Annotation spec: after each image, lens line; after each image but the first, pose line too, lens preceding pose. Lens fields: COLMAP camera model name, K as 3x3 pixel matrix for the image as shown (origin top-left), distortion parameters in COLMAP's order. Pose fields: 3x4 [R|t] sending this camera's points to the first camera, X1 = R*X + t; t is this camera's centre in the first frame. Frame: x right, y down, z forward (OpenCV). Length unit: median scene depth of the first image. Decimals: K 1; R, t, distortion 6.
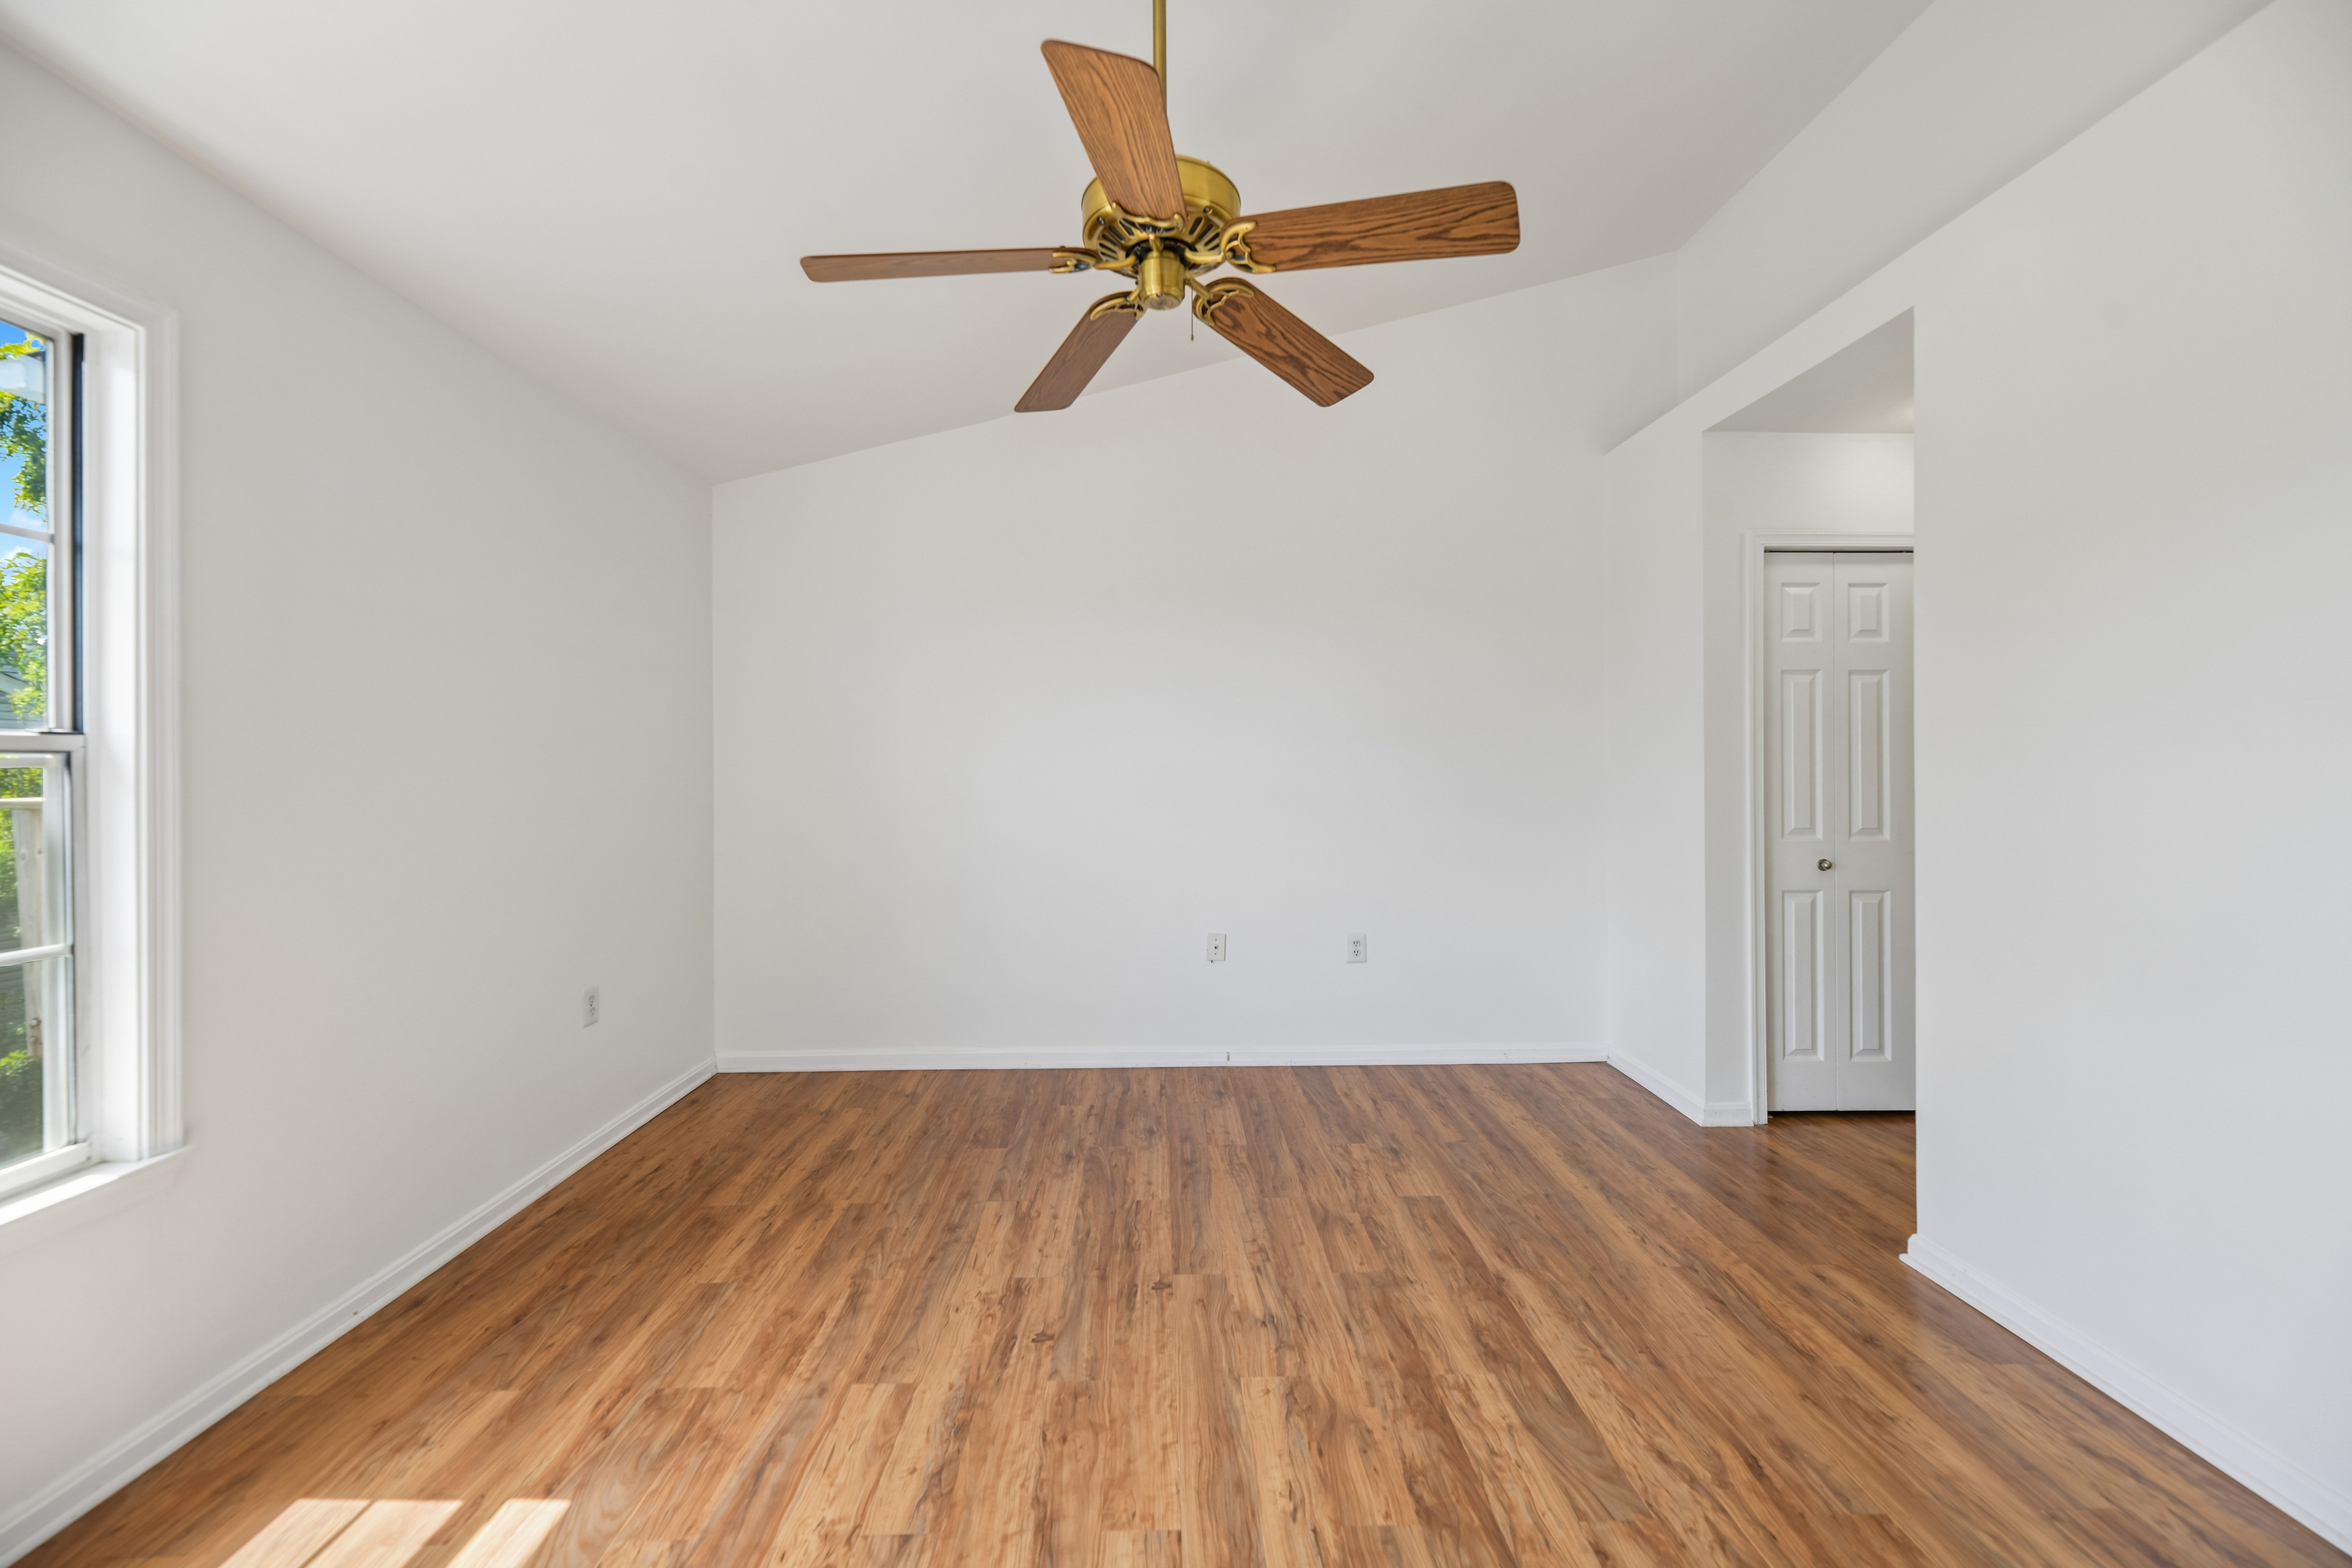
lens RADIAL K [[940.5, 0, 1195.2], [0, 940.5, 773.6], [0, 0, 1]] dist [0.008399, -0.003613]
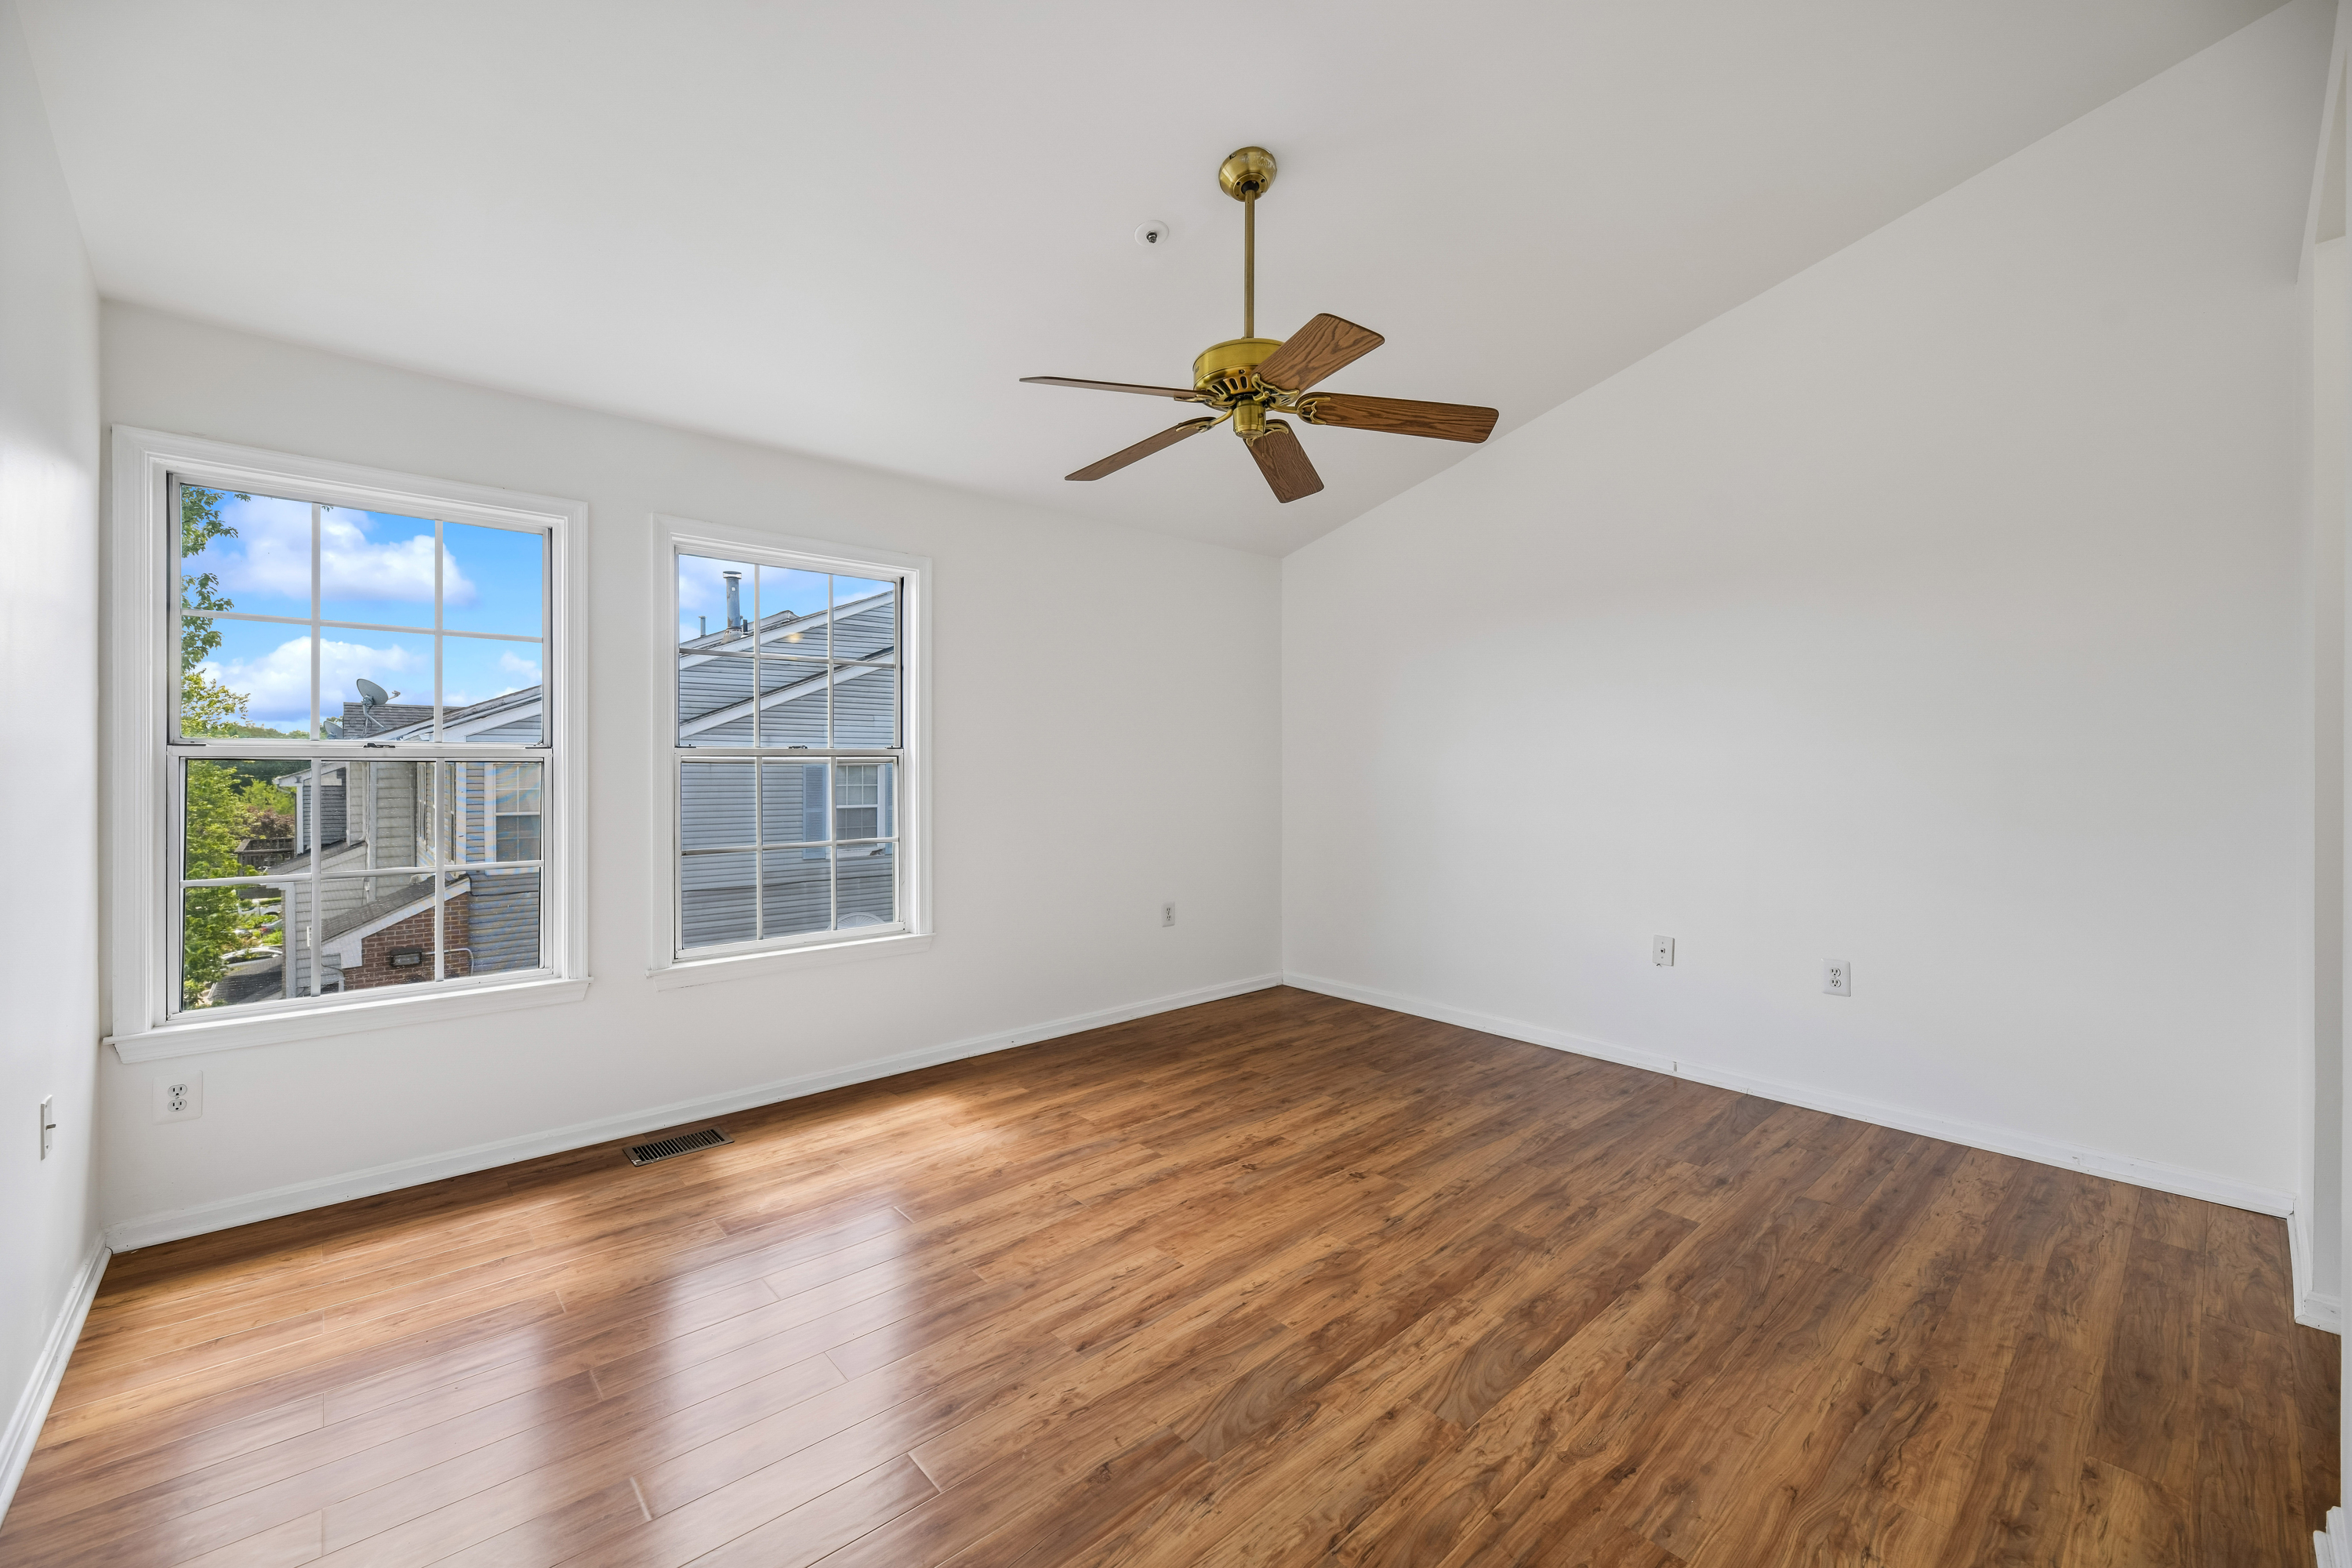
lens RADIAL K [[940.5, 0, 1203.1], [0, 940.5, 774.5], [0, 0, 1]] dist [0.008399, -0.003613]
pose [[0.658693, 0.012162, -0.752313, 0.742234], [-0.007329, 0.999926, 0.009748, -0.002964], [0.752376, -0.000907, 0.658733, 0.014926]]
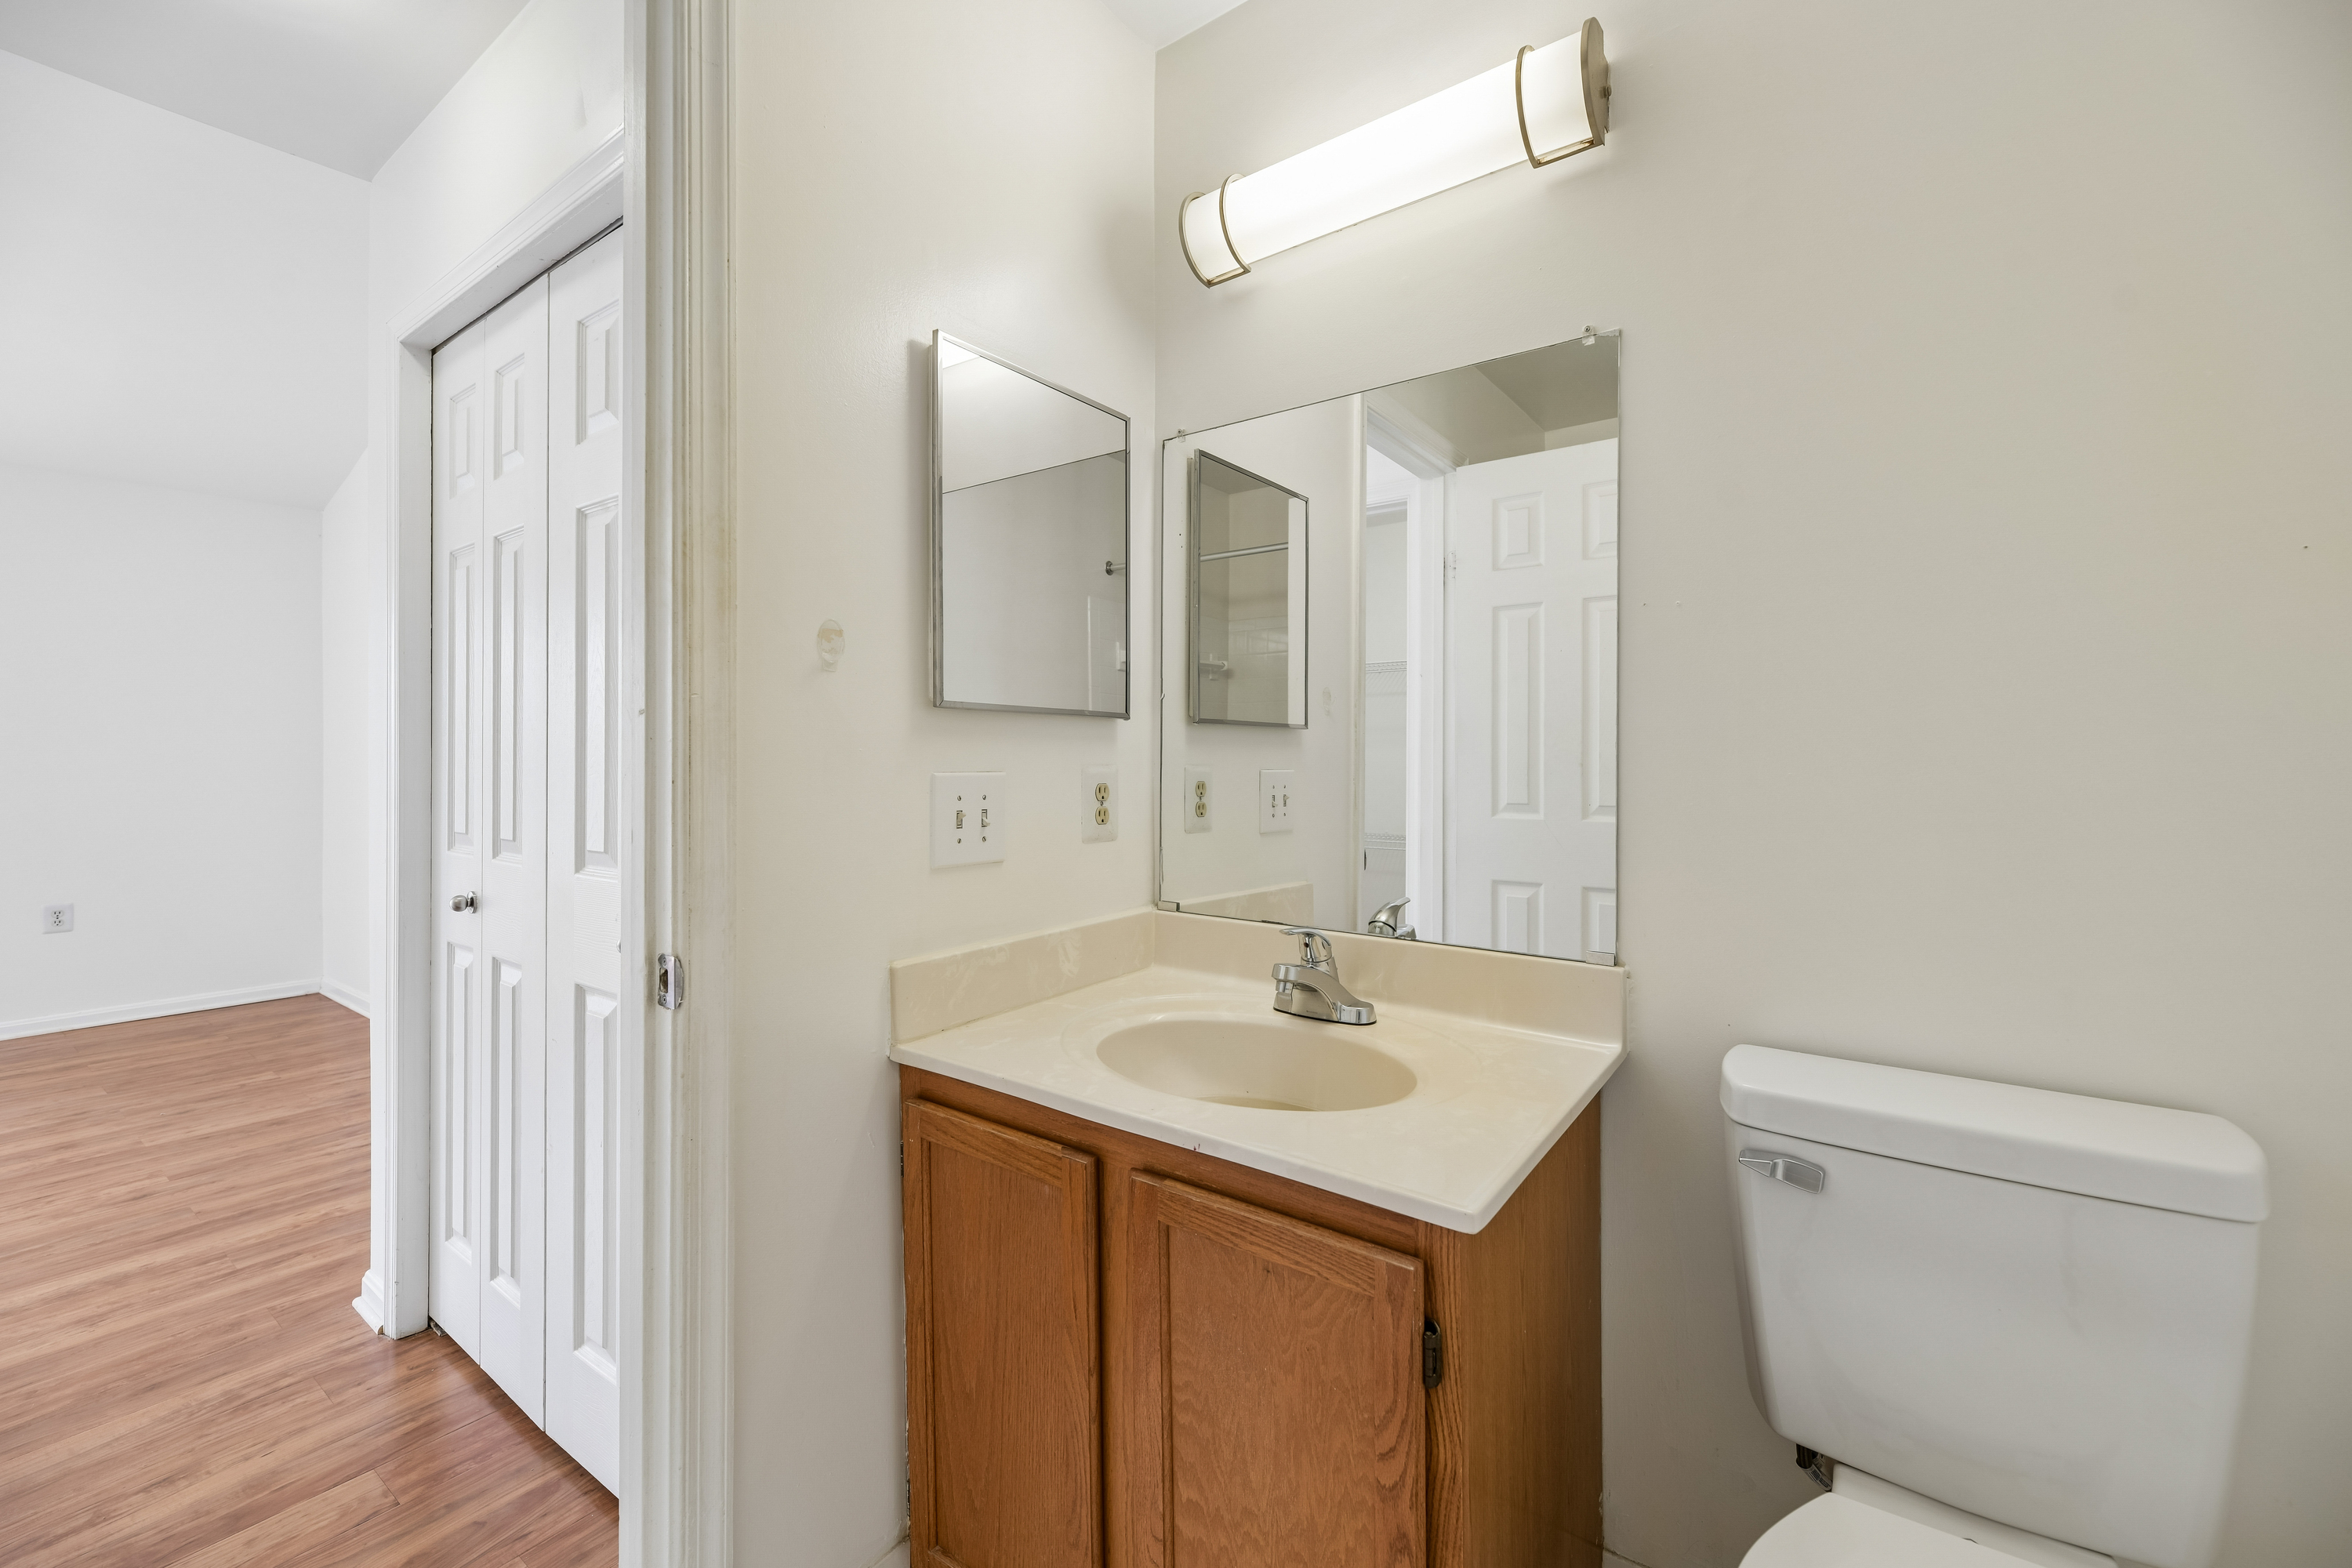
lens RADIAL K [[940.5, 0, 1173.5], [0, 940.5, 780.5], [0, 0, 1]] dist [0.008399, -0.003613]
pose [[0.789910, 0.010869, -0.613126, 1.858210], [-0.001969, 0.999883, 0.015188, 0.033918], [0.613219, -0.010790, 0.789839, 1.187496]]
